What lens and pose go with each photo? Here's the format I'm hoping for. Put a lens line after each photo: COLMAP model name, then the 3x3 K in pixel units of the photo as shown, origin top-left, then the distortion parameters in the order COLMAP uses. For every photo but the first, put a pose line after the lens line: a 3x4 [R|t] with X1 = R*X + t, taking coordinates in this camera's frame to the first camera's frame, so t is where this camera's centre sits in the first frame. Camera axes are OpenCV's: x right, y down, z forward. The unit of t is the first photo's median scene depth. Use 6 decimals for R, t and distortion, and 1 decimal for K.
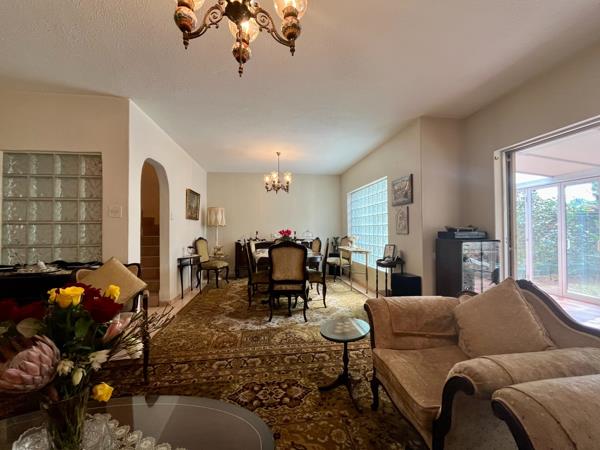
lens RADIAL K [[242.2, 0, 298.4], [0, 242.2, 225.9], [0, 0, 1]] dist [-0.002776, -0.000295]
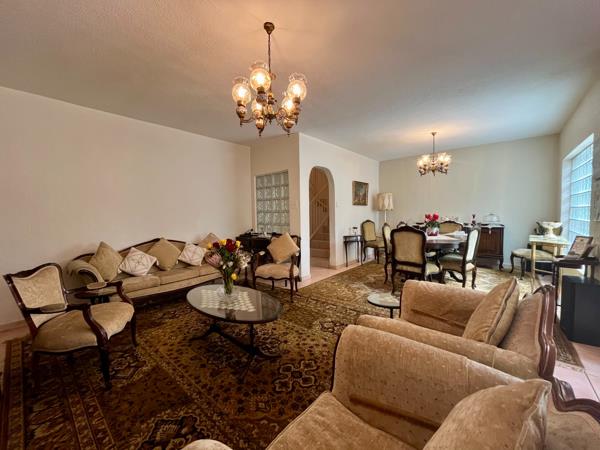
lens RADIAL K [[242.2, 0, 298.4], [0, 242.2, 225.9], [0, 0, 1]] dist [-0.002776, -0.000295]
pose [[0.664141, 0.035242, -0.746777, 0.406060], [0.024545, 0.997322, 0.068895, -0.022272], [0.747205, -0.064086, 0.661497, -0.068106]]
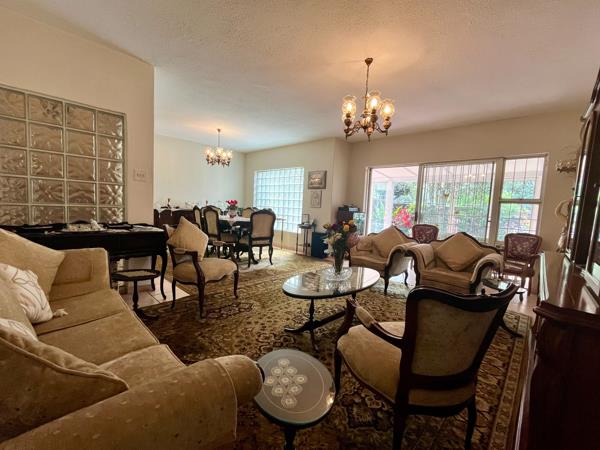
lens RADIAL K [[252.9, 0, 307.1], [0, 252.9, 226.4], [0, 0, 1]] dist [-0.001205, -0.000100]
pose [[0.769771, -0.007133, 0.638281, -0.725486], [-0.063944, 0.994046, 0.088225, 0.014909], [-0.635110, -0.108727, 0.764731, -0.259504]]
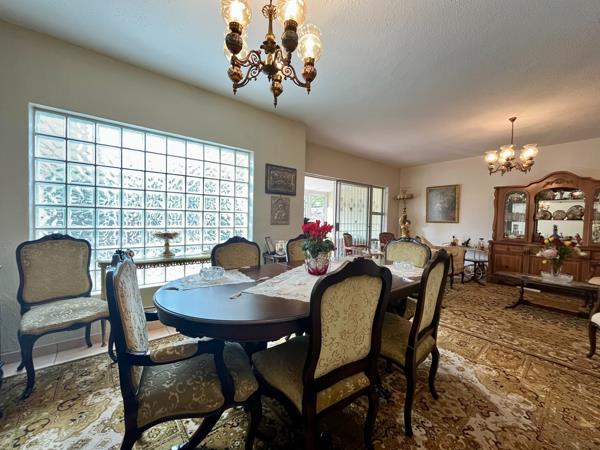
lens RADIAL K [[242.2, 0, 298.4], [0, 242.2, 225.9], [0, 0, 1]] dist [-0.002776, -0.000295]
pose [[-0.517736, -0.028647, 0.855060, -0.486047], [-0.032057, 0.999387, 0.014072, 0.024463], [-0.854939, -0.020125, -0.518337, 1.571496]]
